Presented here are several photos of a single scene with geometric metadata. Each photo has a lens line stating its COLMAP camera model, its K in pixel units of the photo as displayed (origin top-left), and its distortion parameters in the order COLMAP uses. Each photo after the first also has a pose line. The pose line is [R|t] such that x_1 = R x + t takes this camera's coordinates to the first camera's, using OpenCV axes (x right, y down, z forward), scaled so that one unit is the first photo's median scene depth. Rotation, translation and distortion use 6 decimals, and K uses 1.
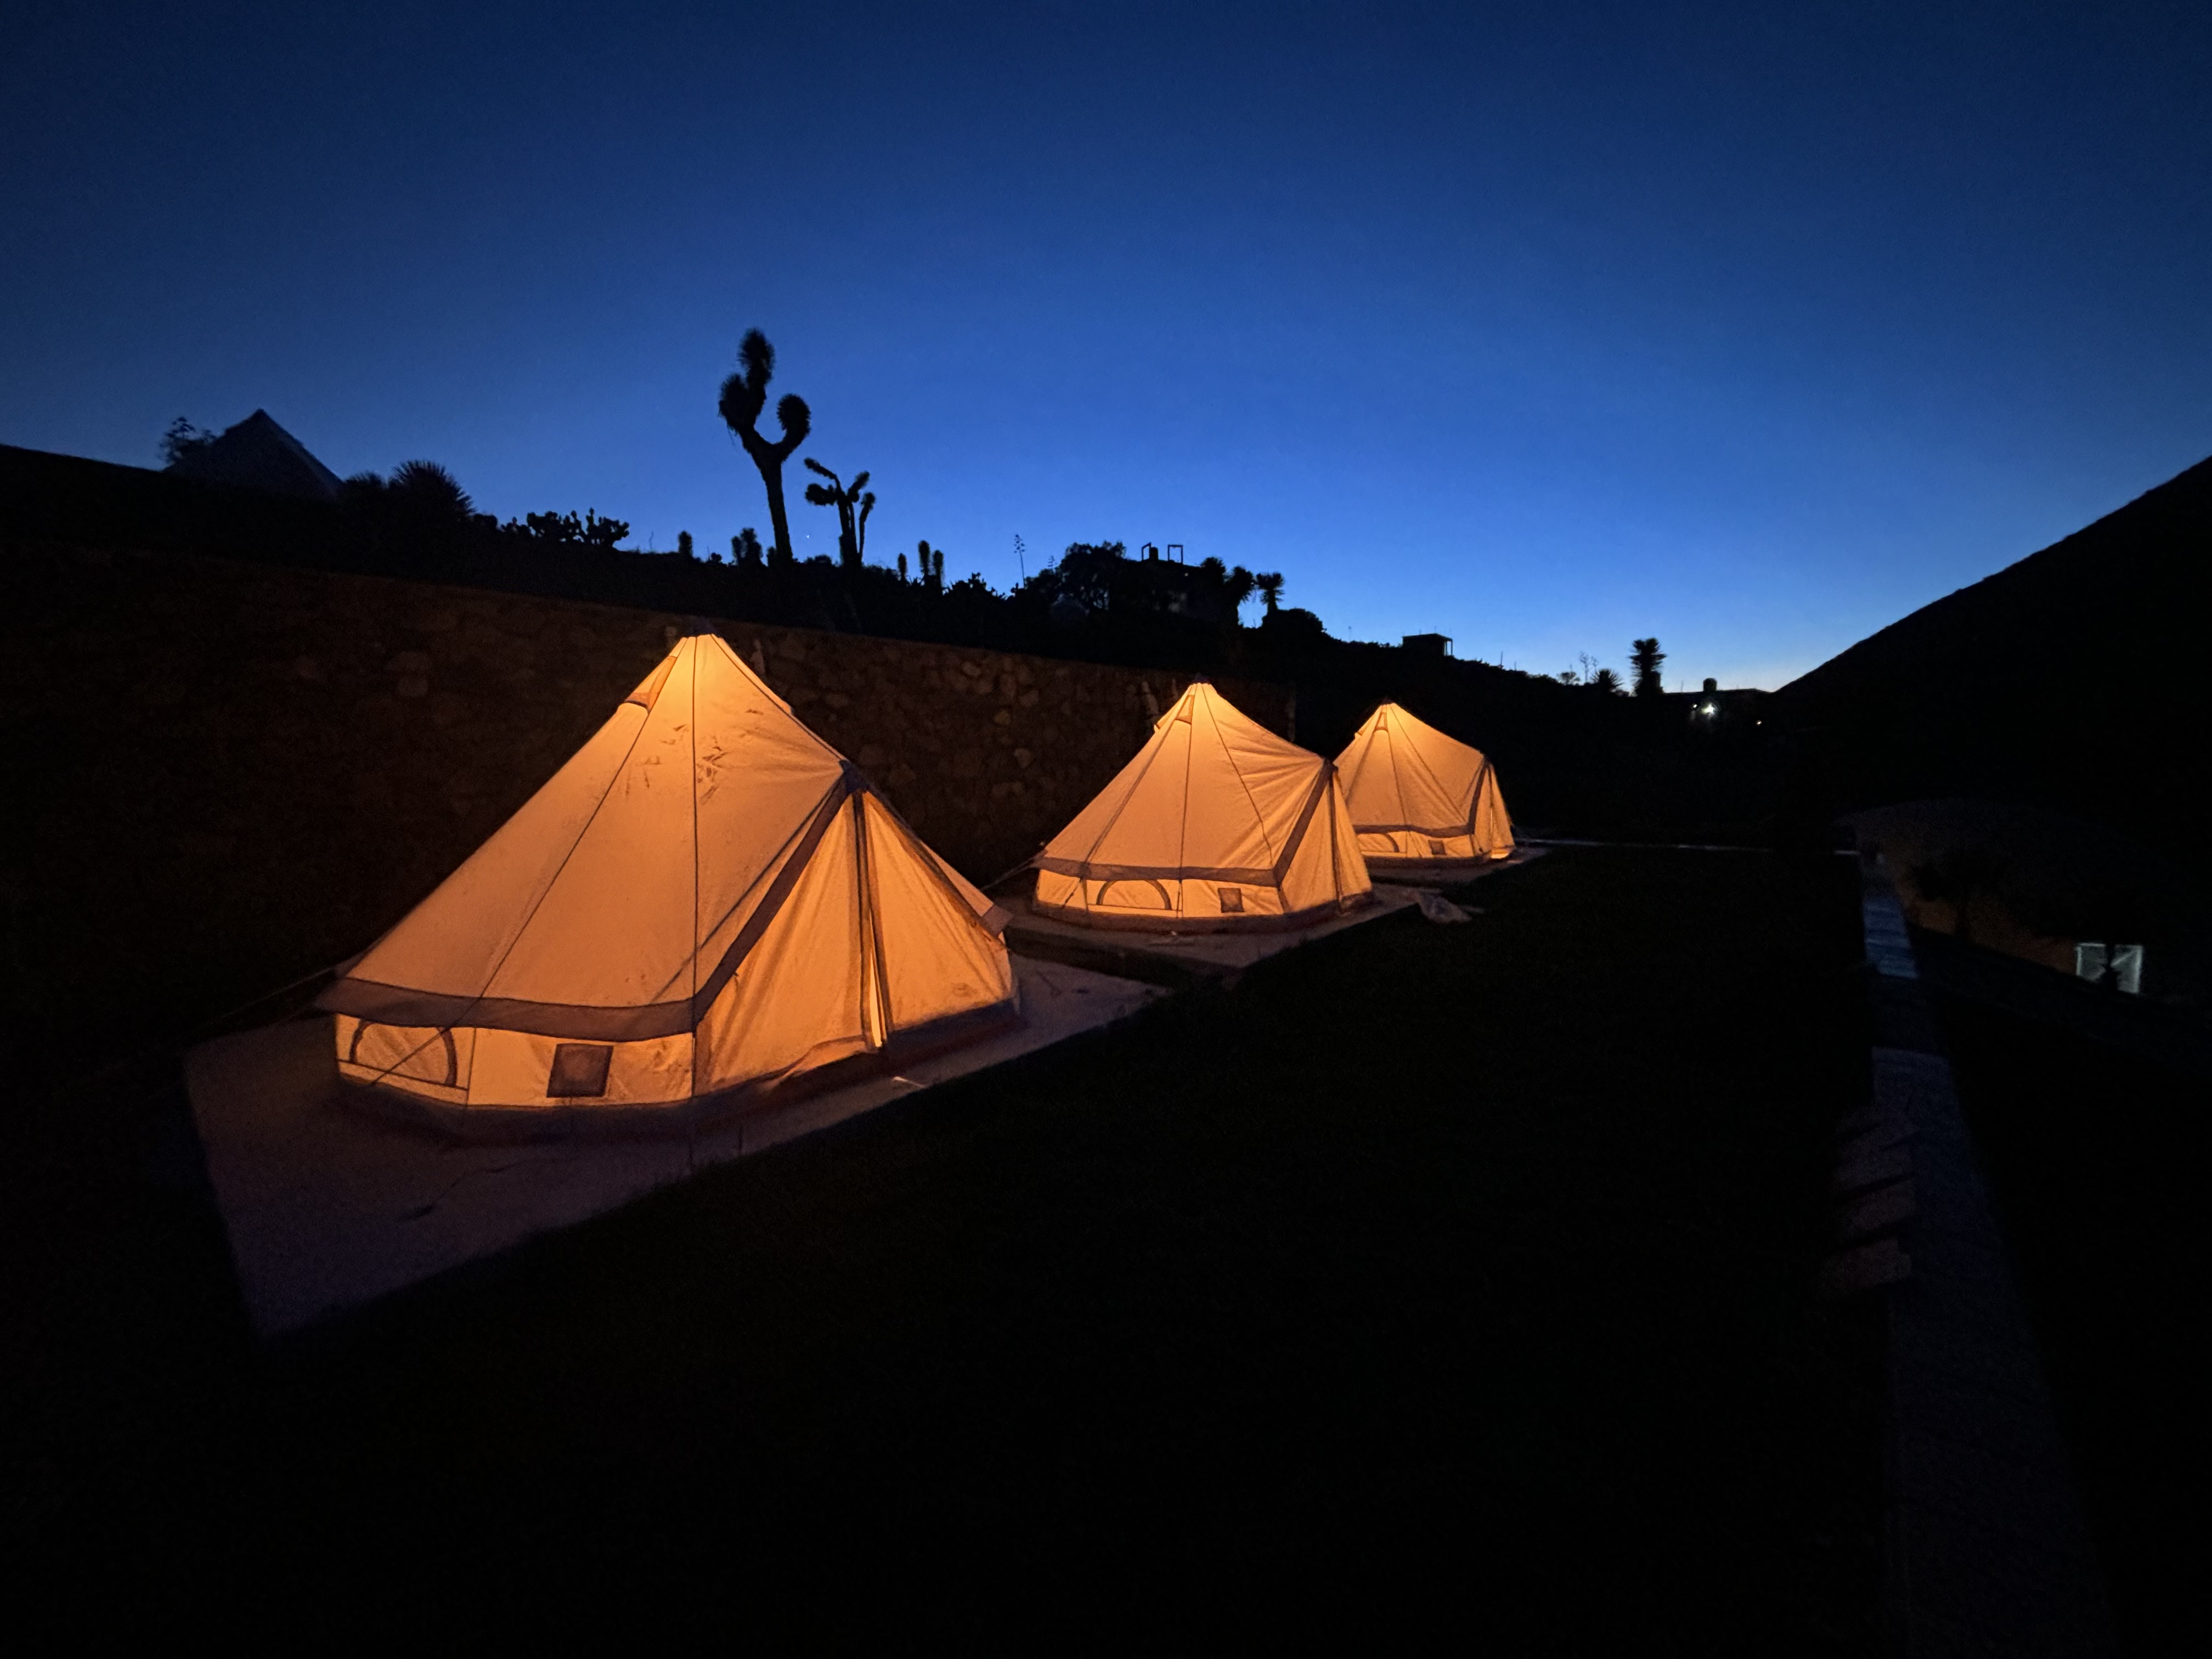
lens RADIAL K [[887.4, 0, 1124.5], [0, 887.4, 835.9], [0, 0, 1]] dist [0.002024, -0.001362]
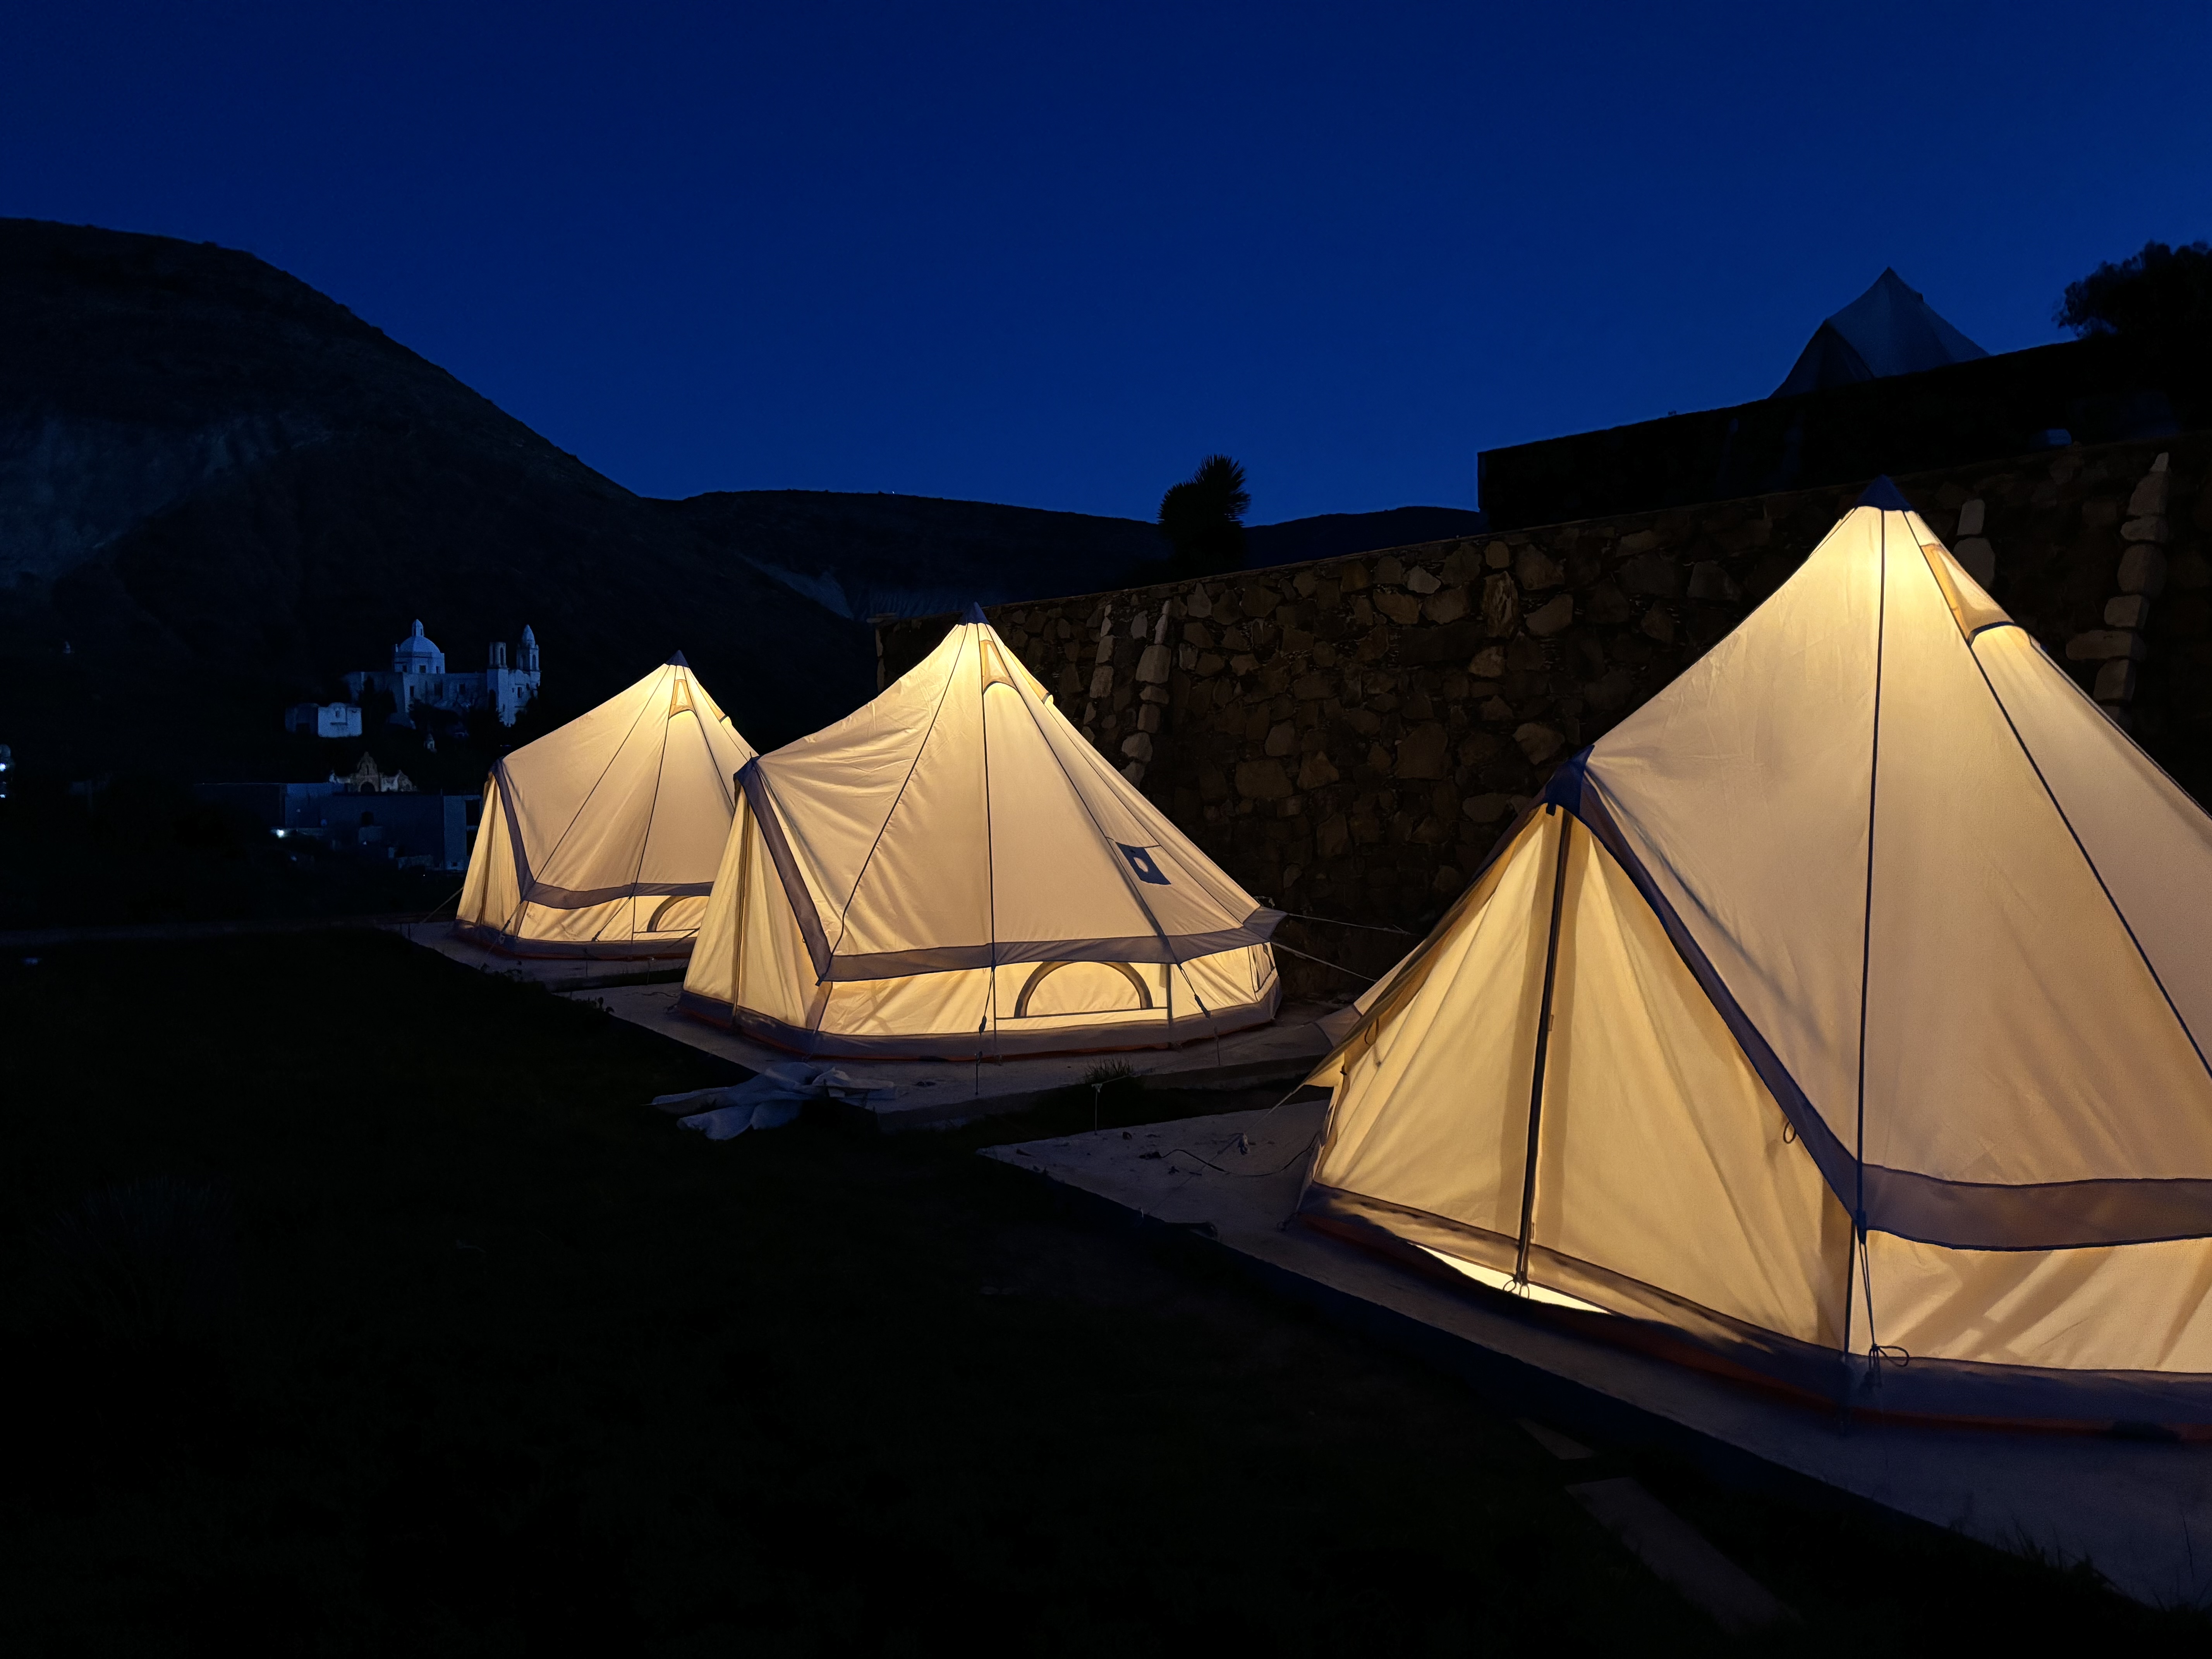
lens RADIAL K [[1682.1, 0, 1102.7], [0, 1682.1, 830.1], [0, 0, 1]] dist [-0.003305, -0.020230]
pose [[-0.313116, 0.064875, -0.947497, 0.877783], [-0.063555, 0.993996, 0.089061, -0.115686], [0.947586, 0.088104, -0.307113, 1.148387]]
